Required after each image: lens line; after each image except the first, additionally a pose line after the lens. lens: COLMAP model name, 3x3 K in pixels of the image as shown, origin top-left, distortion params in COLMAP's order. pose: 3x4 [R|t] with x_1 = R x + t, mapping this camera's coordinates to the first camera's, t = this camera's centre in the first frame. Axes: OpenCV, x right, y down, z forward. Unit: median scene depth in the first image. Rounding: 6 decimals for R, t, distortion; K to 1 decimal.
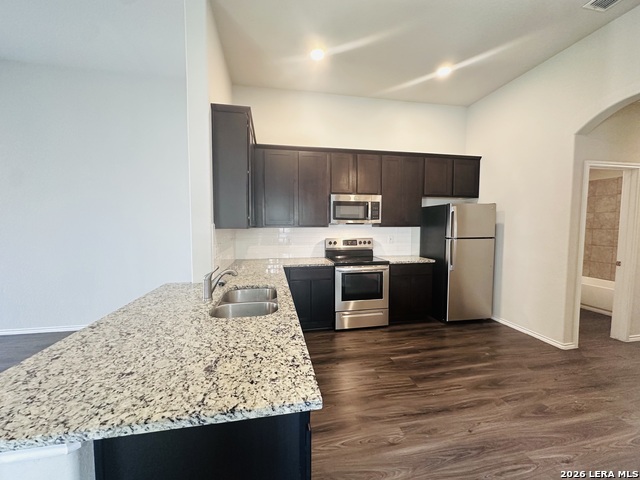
lens RADIAL K [[255.7, 0, 320.6], [0, 255.7, 243.4], [0, 0, 1]] dist [-0.000770, -0.000265]
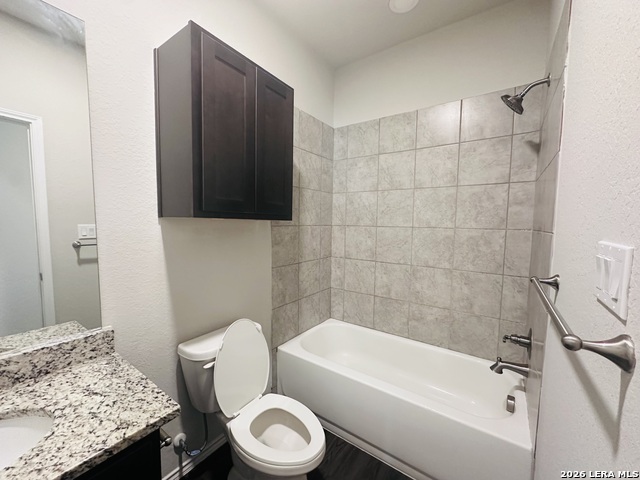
lens RADIAL K [[255.7, 0, 320.4], [0, 255.7, 240.1], [0, 0, 1]] dist [-0.000770, -0.000265]
pose [[0.724498, -0.041785, 0.688009, 0.273706], [0.031195, 0.999126, 0.027831, -0.017343], [-0.688571, 0.001299, 0.725168, 0.267994]]
